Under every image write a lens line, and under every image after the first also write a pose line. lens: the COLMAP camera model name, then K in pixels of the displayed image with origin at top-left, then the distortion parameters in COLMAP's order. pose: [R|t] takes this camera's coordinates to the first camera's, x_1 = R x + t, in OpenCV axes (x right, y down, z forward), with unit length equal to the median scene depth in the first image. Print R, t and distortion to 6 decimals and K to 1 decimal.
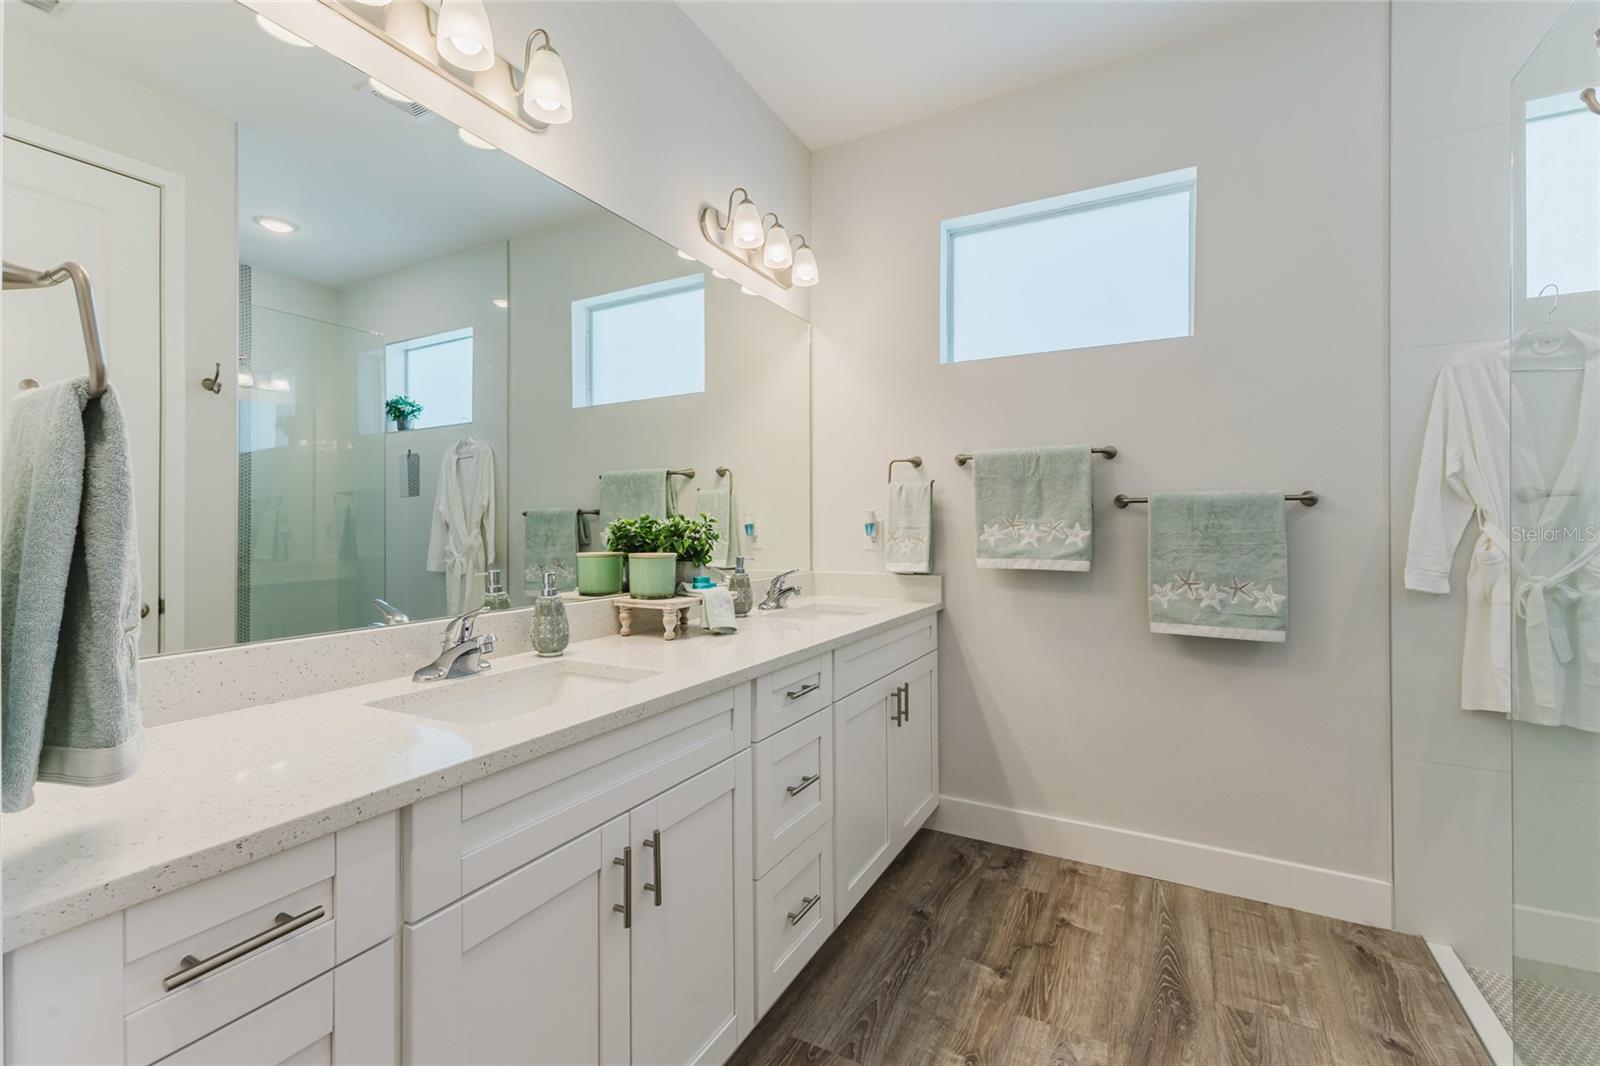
lens RADIAL K [[685.2, 0, 801.4], [0, 685.2, 530.2], [0, 0, 1]] dist [0.009238, -0.005041]
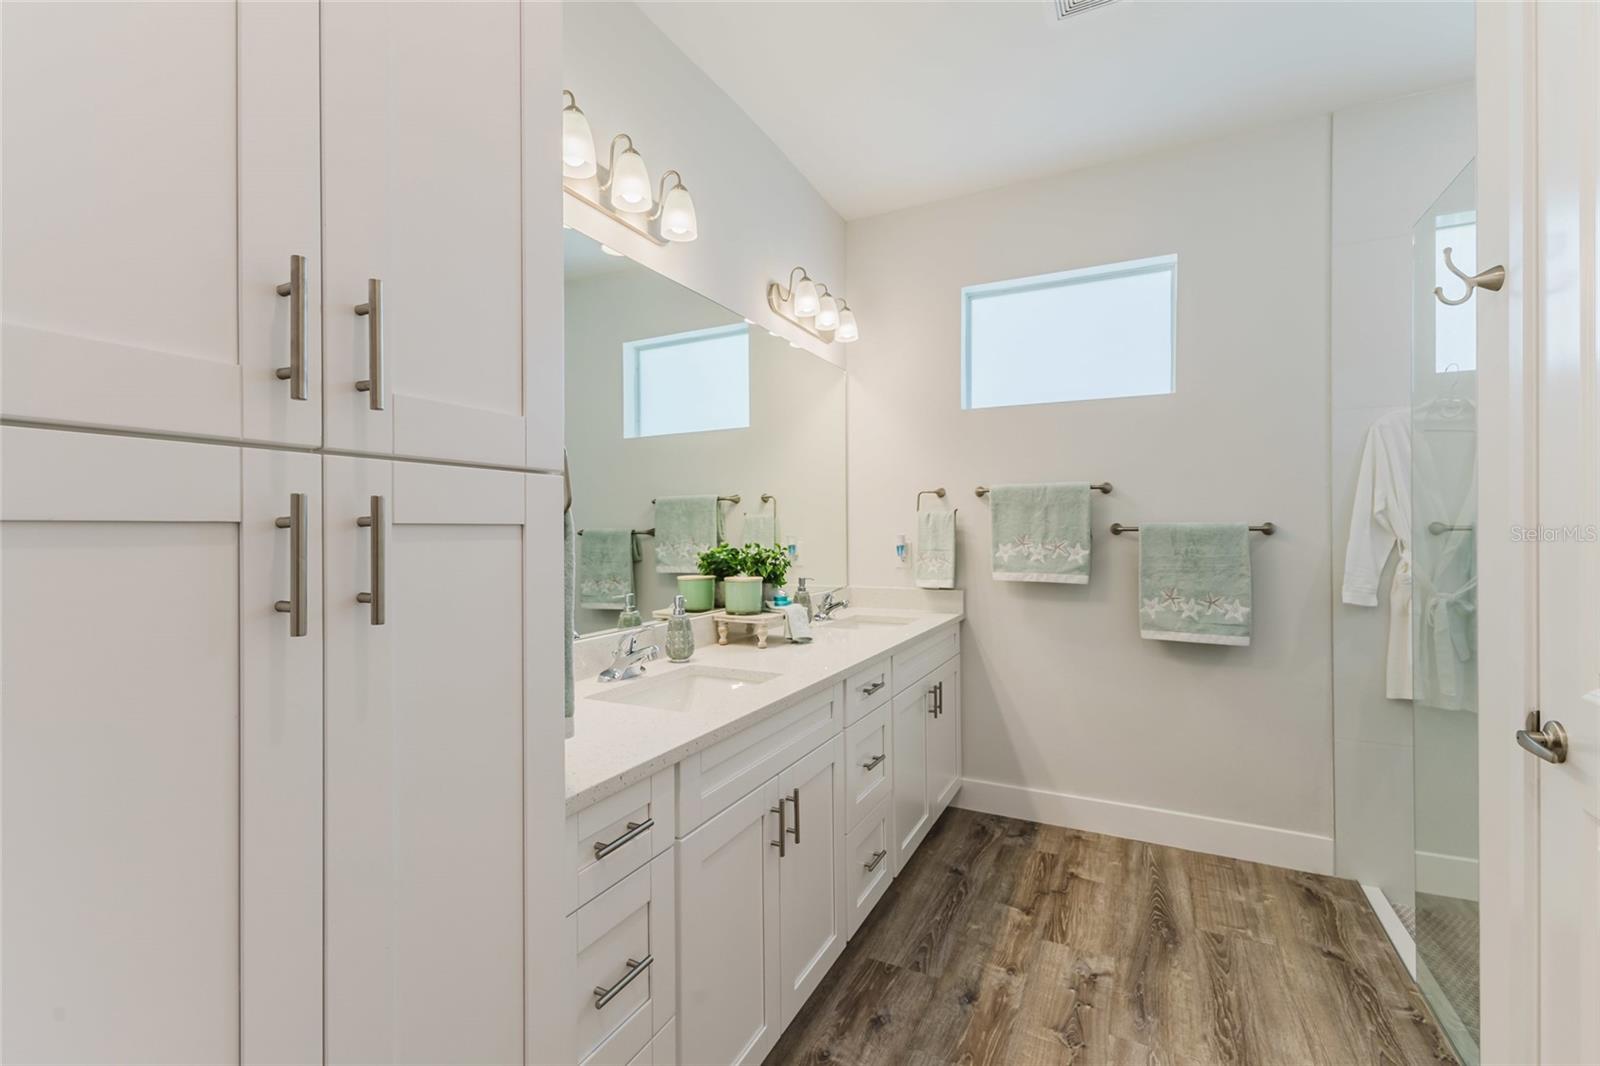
lens RADIAL K [[686.5, 0, 800.0], [0, 686.5, 533.0], [0, 0, 1]] dist [0.001322, -0.000621]
pose [[0.999622, -0.002341, 0.027387, -0.142636], [0.002344, 0.999997, -0.000078, -0.043471], [-0.027387, 0.000143, 0.999625, -0.220277]]
